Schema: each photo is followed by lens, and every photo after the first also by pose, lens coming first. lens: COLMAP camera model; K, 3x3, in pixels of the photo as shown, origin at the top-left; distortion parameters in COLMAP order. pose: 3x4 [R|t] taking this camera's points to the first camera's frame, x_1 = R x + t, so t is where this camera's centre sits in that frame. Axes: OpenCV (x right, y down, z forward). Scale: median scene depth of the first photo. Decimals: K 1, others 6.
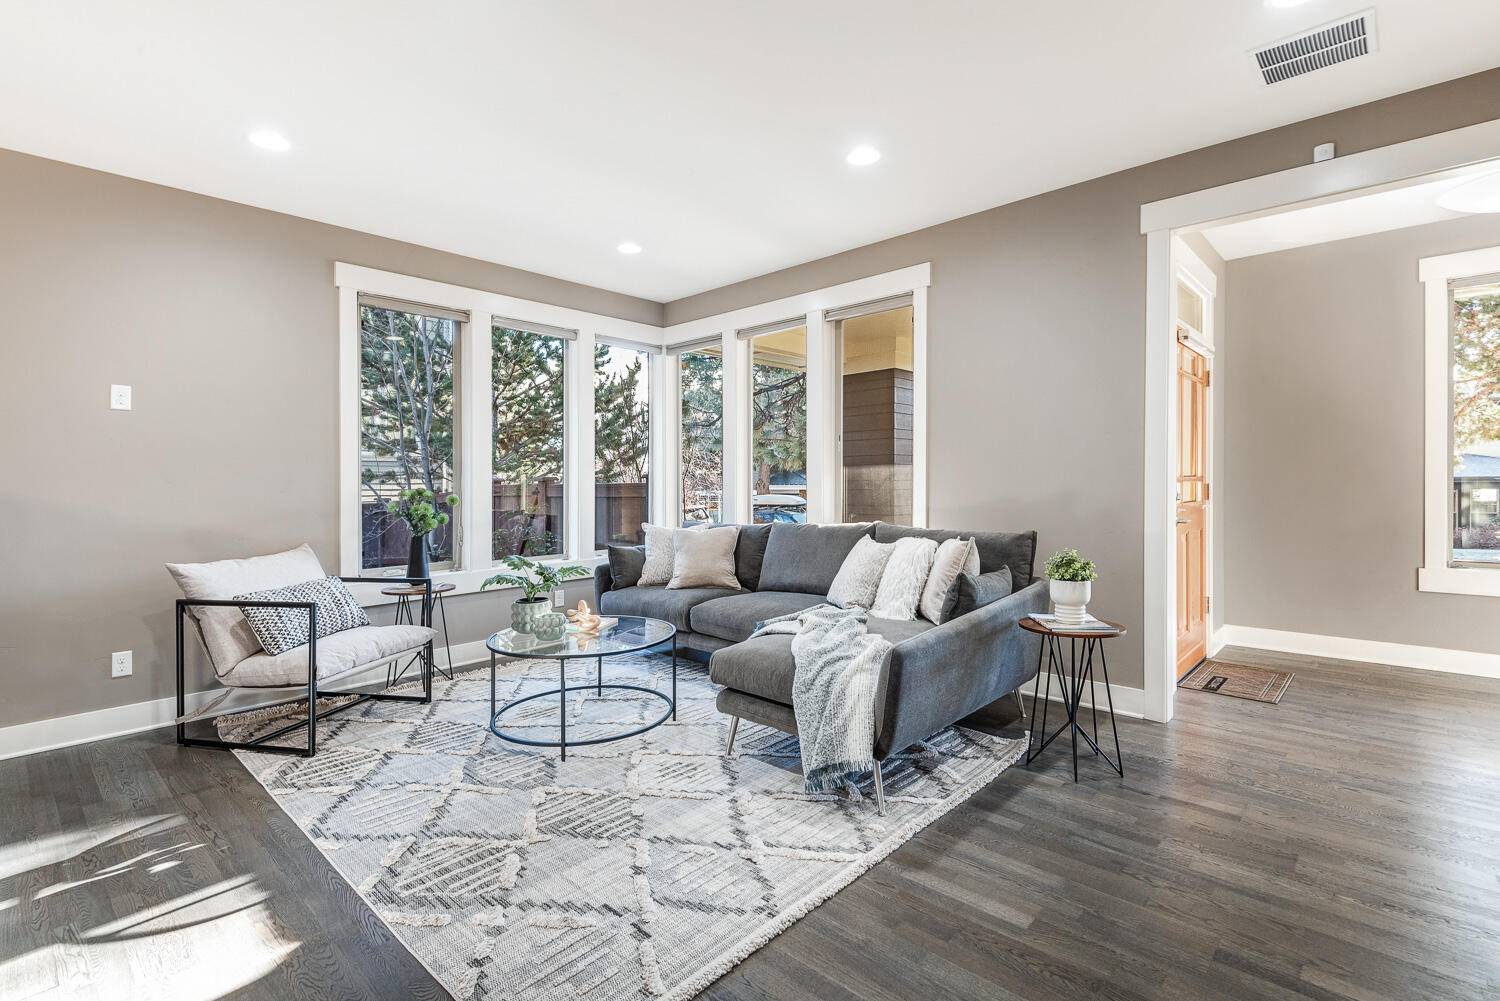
lens RADIAL K [[691.6, 0, 750.0], [0, 691.6, 500.5], [0, 0, 1]] dist [-0.002478, -0.000542]
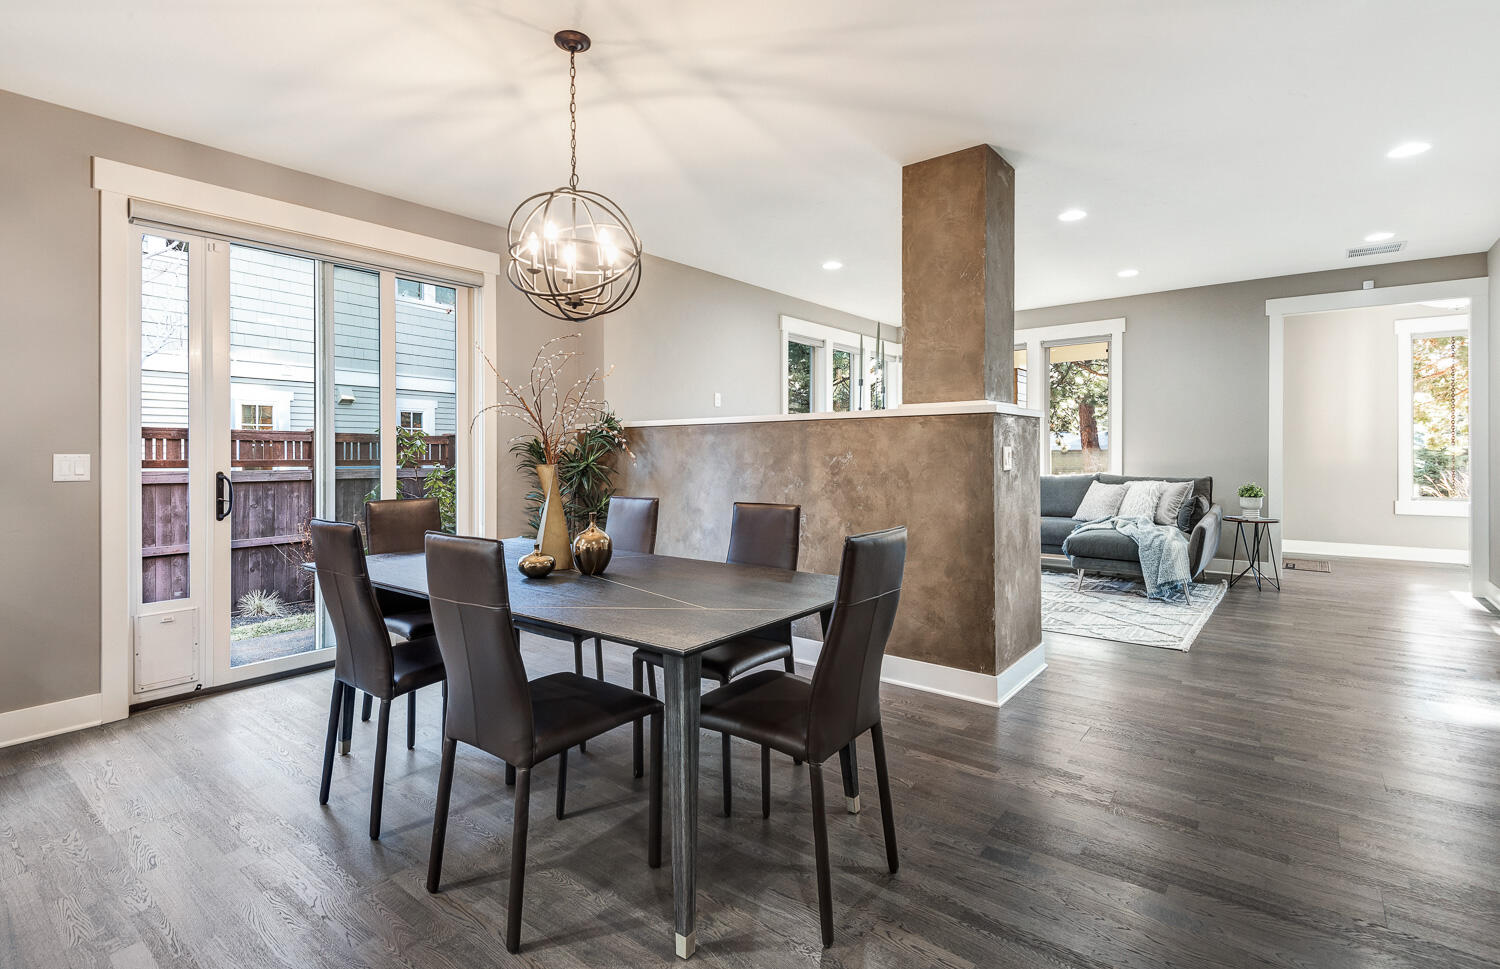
lens RADIAL K [[712.2, 0, 752.5], [0, 712.2, 456.1], [0, 0, 1]] dist [0.000661, 0.000176]
pose [[0.996335, 0.000383, 0.085539, -0.961973], [0.002016, 0.999607, -0.027958, 0.042601], [-0.085516, 0.028028, 0.995942, -0.765317]]
